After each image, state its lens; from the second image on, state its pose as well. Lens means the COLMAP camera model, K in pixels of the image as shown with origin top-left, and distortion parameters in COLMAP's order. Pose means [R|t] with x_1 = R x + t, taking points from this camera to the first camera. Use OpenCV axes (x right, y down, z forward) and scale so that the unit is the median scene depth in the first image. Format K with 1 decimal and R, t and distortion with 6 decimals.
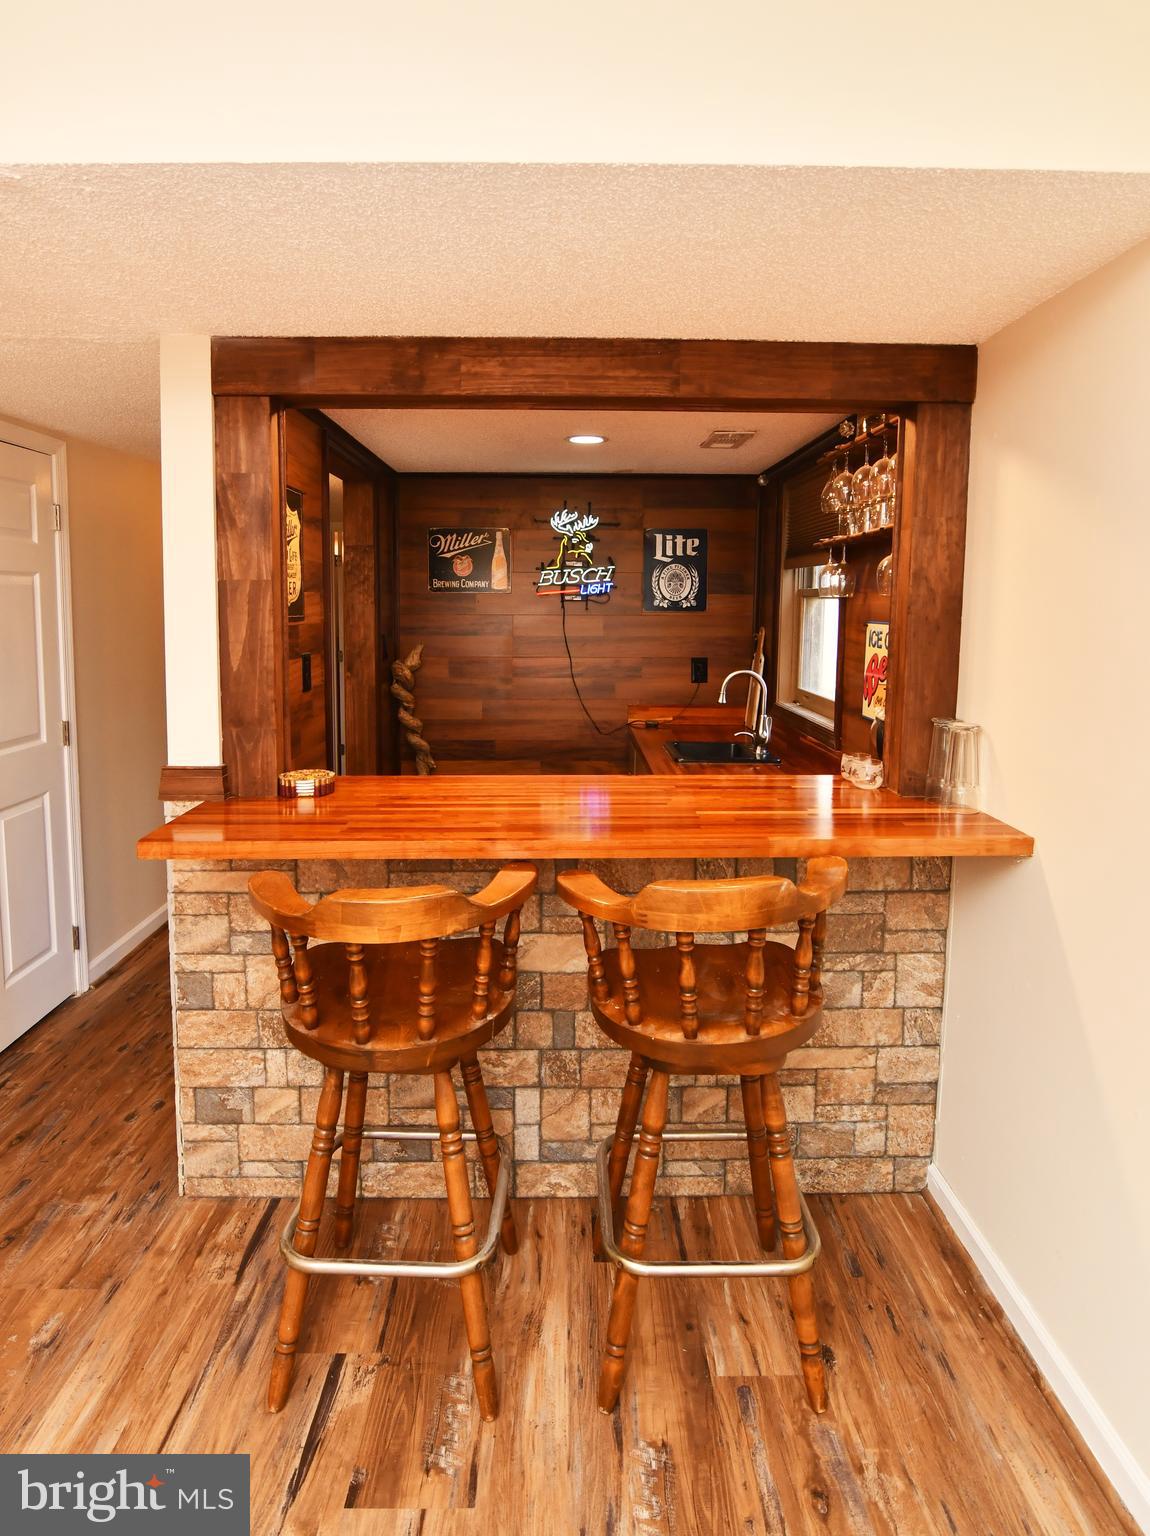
lens RADIAL K [[836.1, 0, 573.5], [0, 836.1, 678.0], [0, 0, 1]] dist [-0.023520, -0.000062]
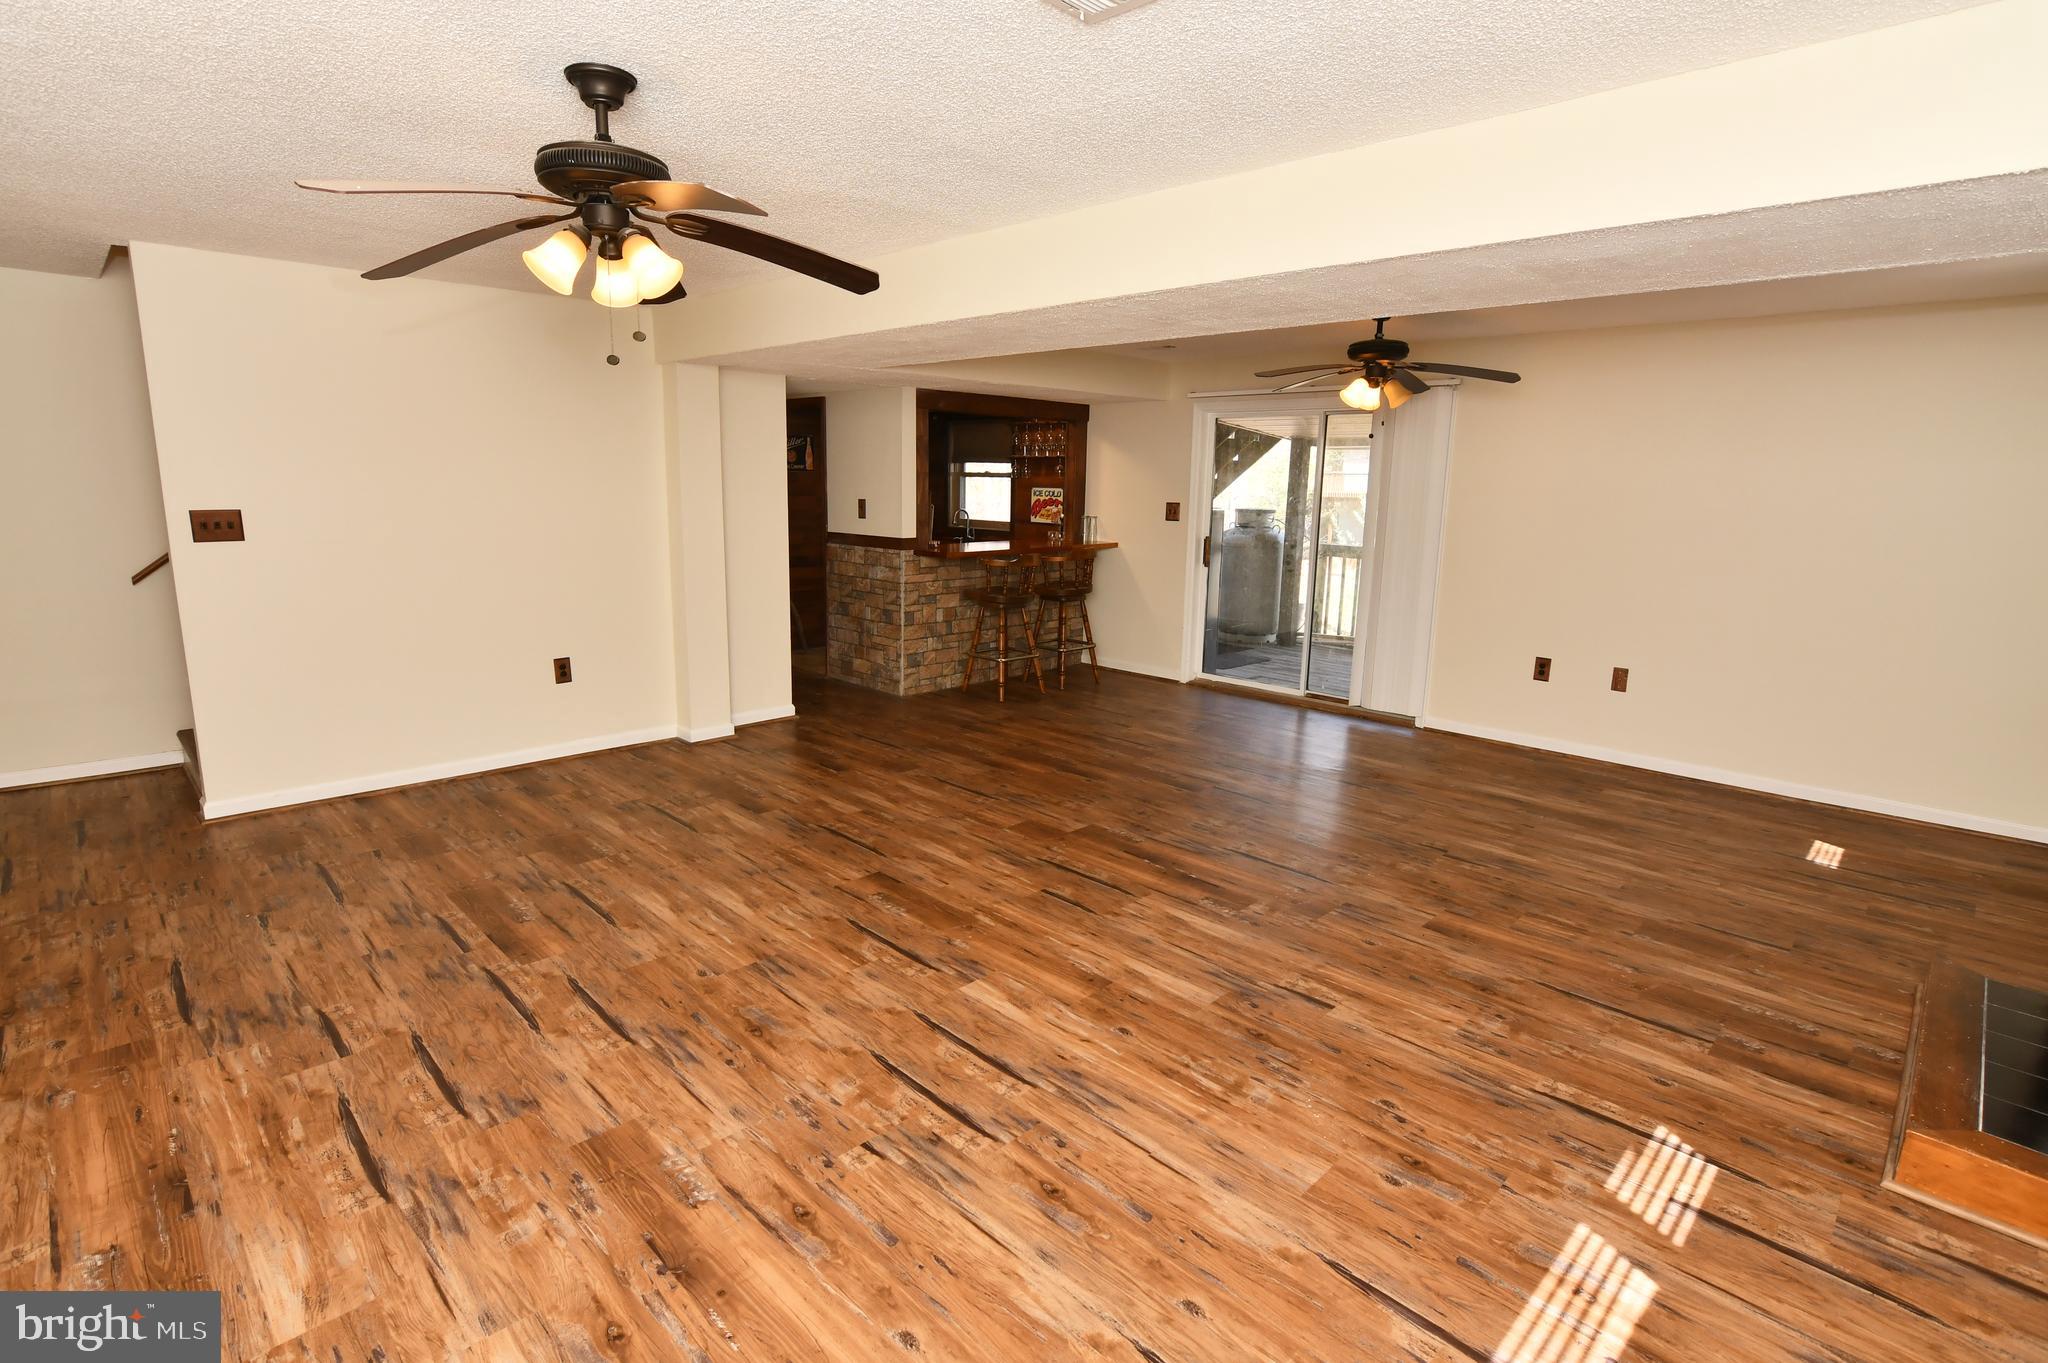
lens RADIAL K [[995.2, 0, 1020.8], [0, 995.2, 672.7], [0, 0, 1]] dist [-0.033128, 0.009986]
pose [[0.716558, -0.129108, 0.685474, -2.484355], [0.050425, 0.989738, 0.133704, 0.121330], [-0.695702, -0.061242, 0.715715, -1.677224]]
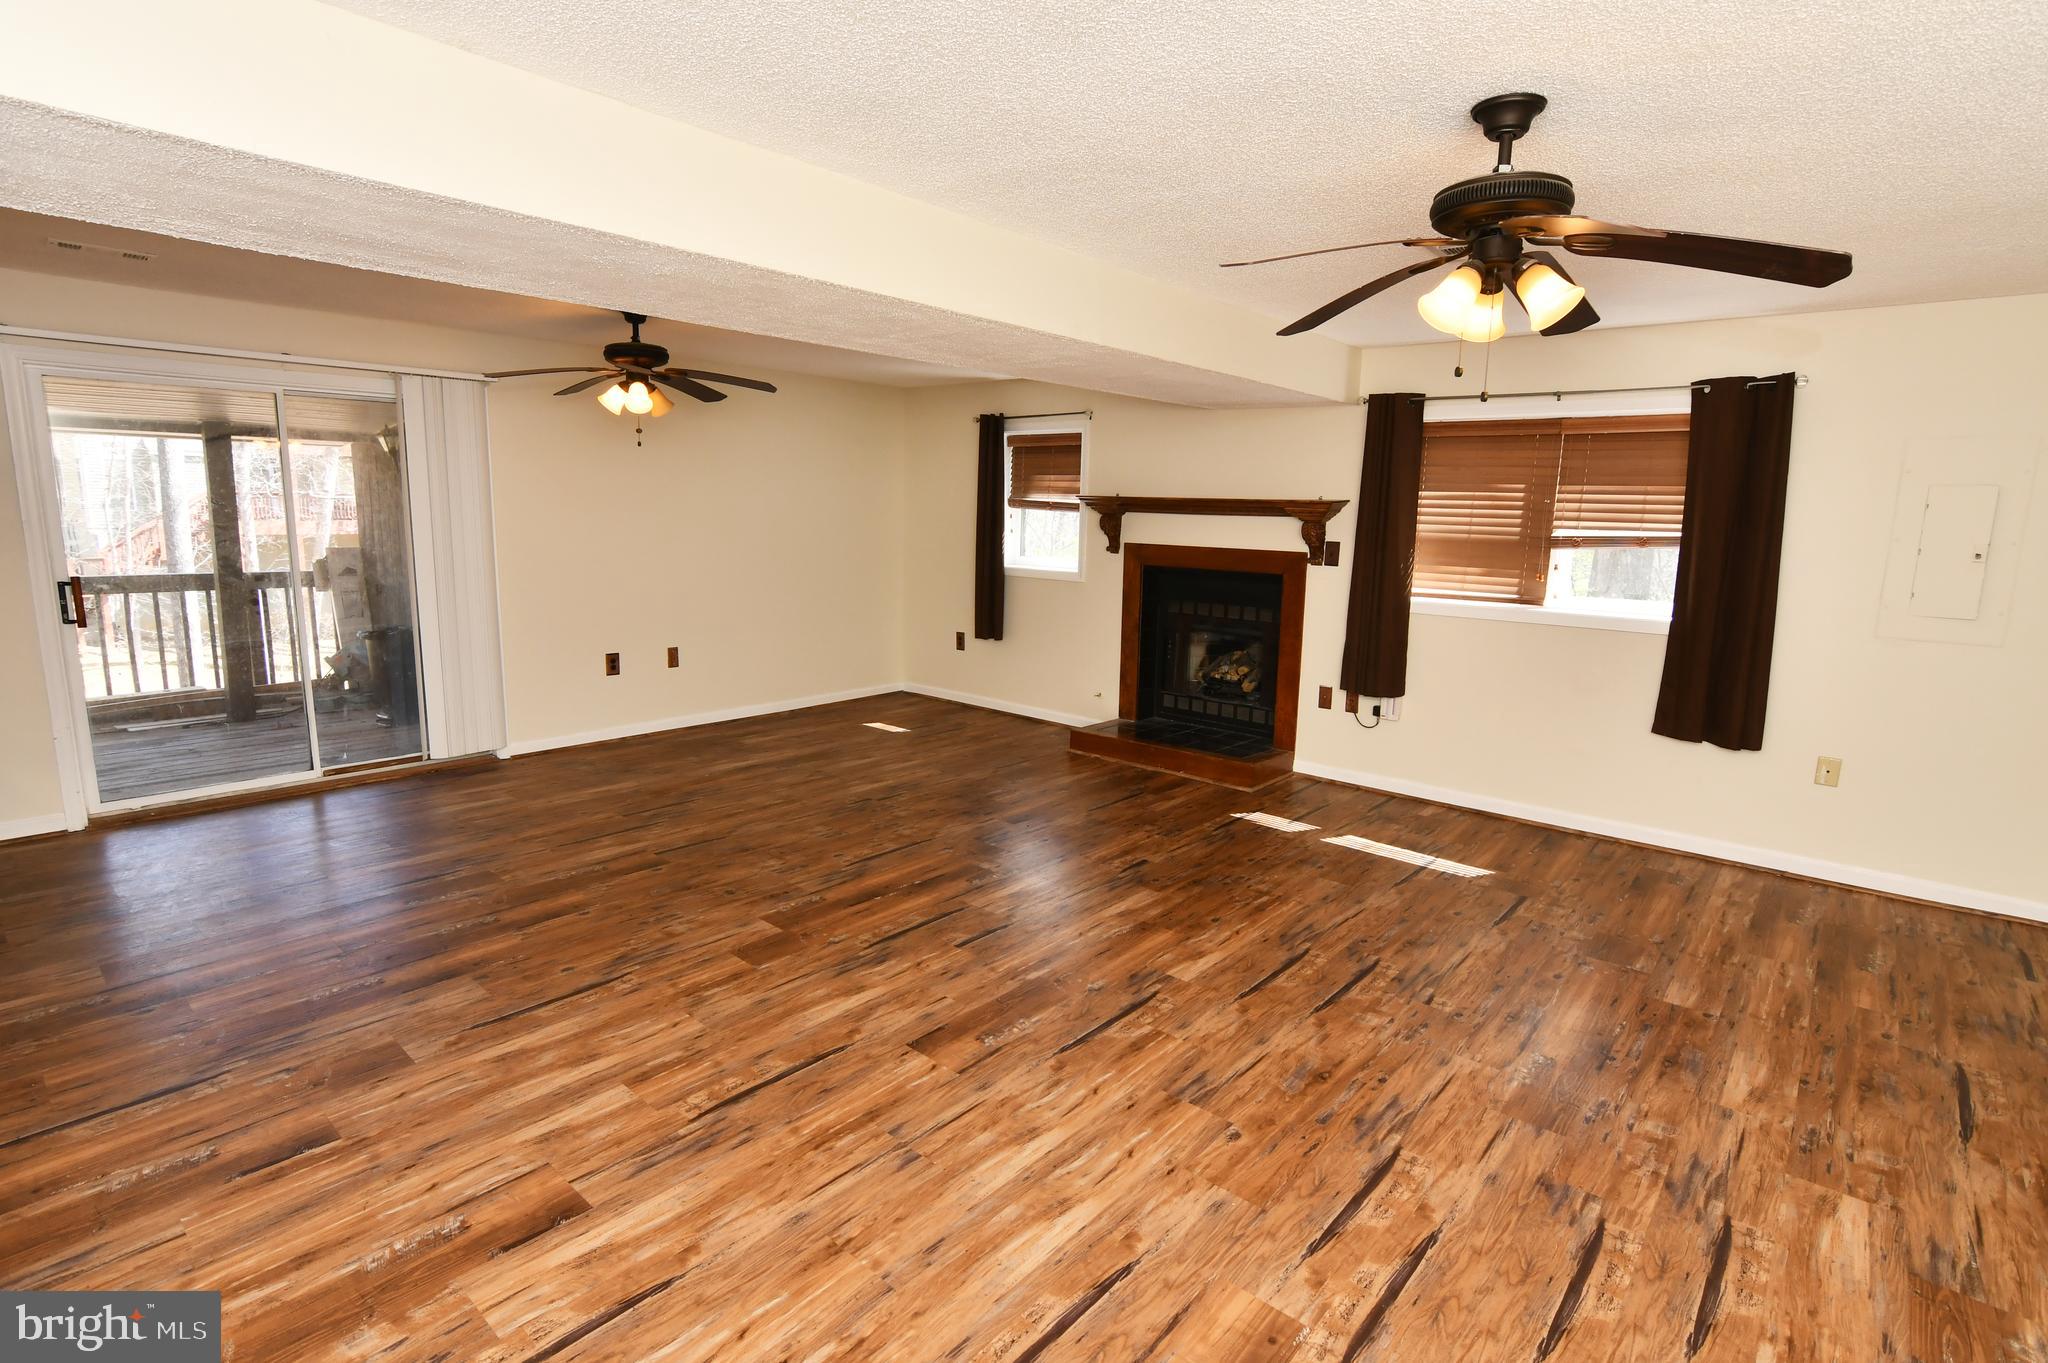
lens RADIAL K [[995.2, 0, 1020.8], [0, 995.2, 672.7], [0, 0, 1]] dist [-0.033128, 0.009986]
pose [[-0.745672, -0.134974, 0.652499, -2.368656], [0.031156, 0.971134, 0.236490, -0.078898], [-0.665584, 0.196673, -0.719942, 0.608665]]
